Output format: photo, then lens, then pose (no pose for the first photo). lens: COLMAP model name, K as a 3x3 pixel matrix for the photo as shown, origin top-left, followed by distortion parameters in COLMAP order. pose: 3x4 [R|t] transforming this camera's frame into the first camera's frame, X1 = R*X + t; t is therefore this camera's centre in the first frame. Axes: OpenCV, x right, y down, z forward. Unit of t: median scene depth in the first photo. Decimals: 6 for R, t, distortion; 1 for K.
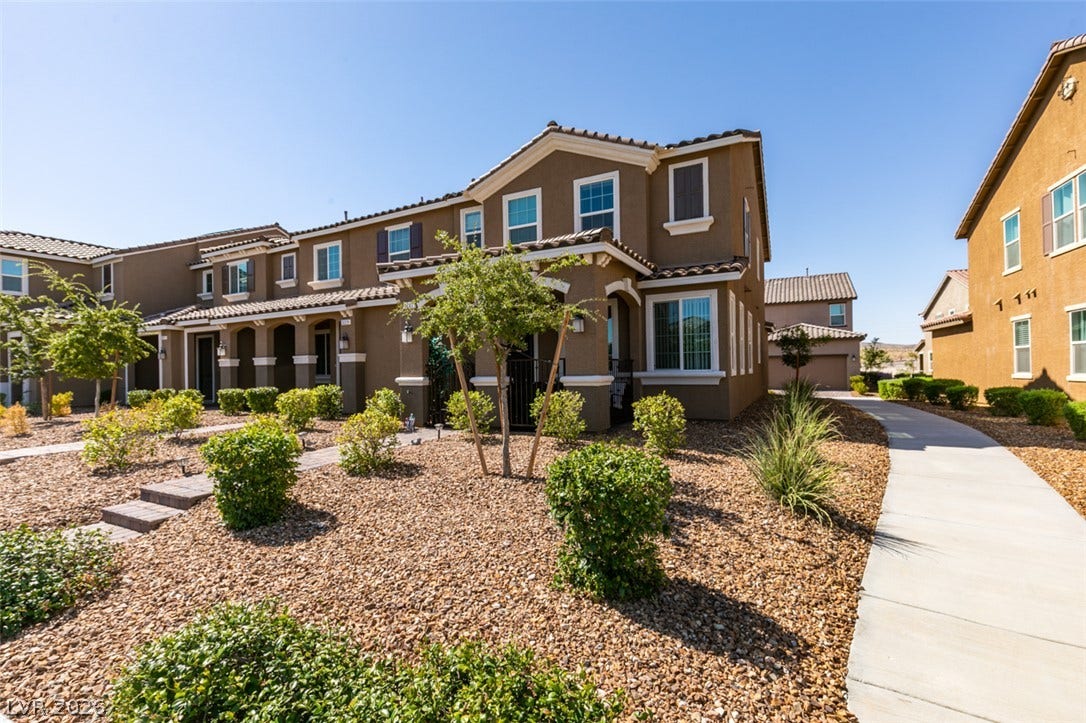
lens RADIAL K [[486.0, 0, 540.2], [0, 486.0, 366.1], [0, 0, 1]] dist [0.000652, -0.001437]
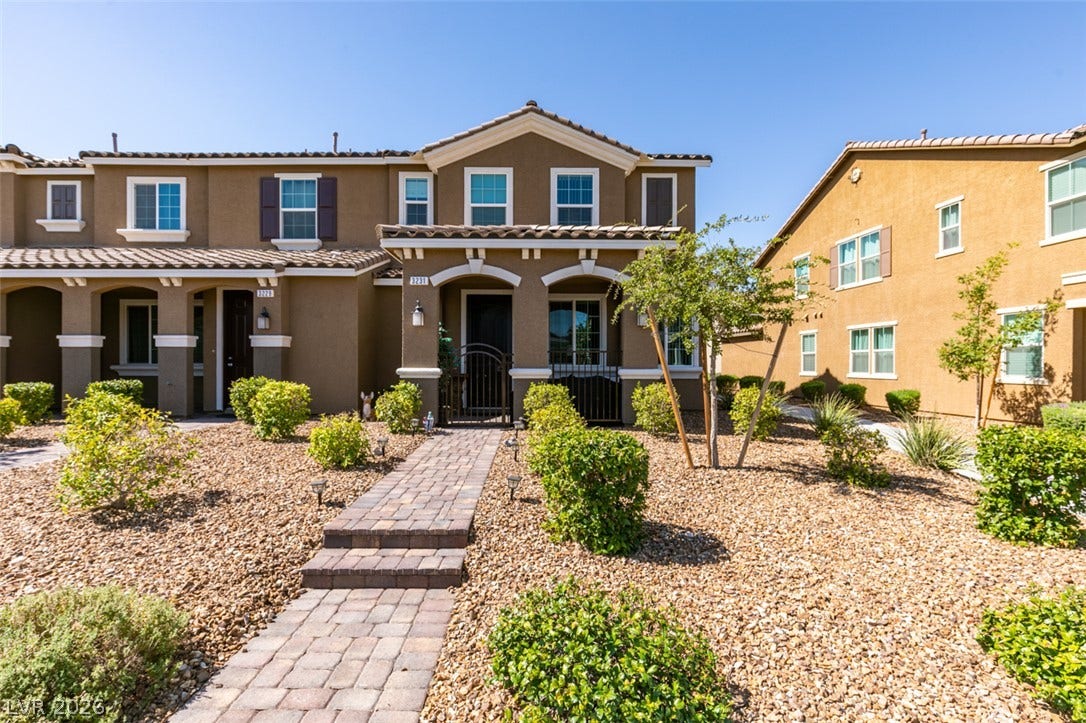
lens RADIAL K [[497.6, 0, 542.2], [0, 497.6, 365.9], [0, 0, 1]] dist [0.002357, -0.000735]
pose [[0.876306, 0.016712, 0.481464, -0.402238], [-0.020026, 0.999798, 0.001747, 0.011547], [-0.481338, -0.011173, 0.876464, 0.127650]]
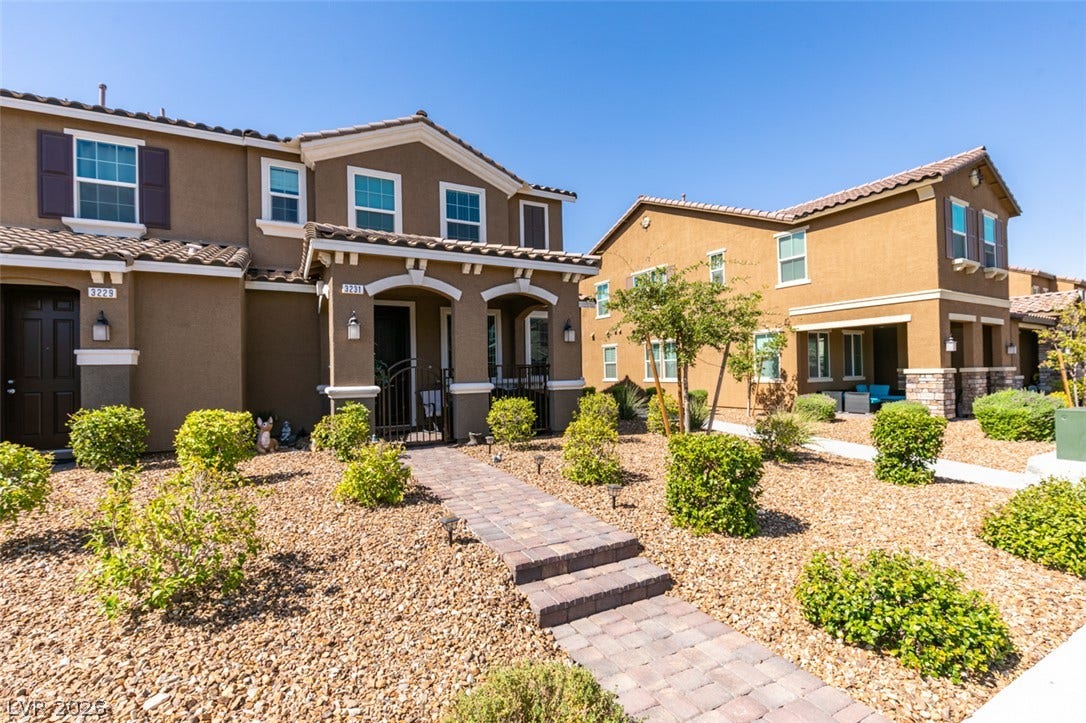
lens RADIAL K [[484.2, 0, 541.5], [0, 484.2, 364.6], [0, 0, 1]] dist [0.001633, 0.000001]
pose [[0.558093, 0.017424, 0.829595, -0.589335], [0.006004, 0.999669, -0.025035, 0.008317], [-0.829756, 0.018953, 0.557804, 0.288612]]
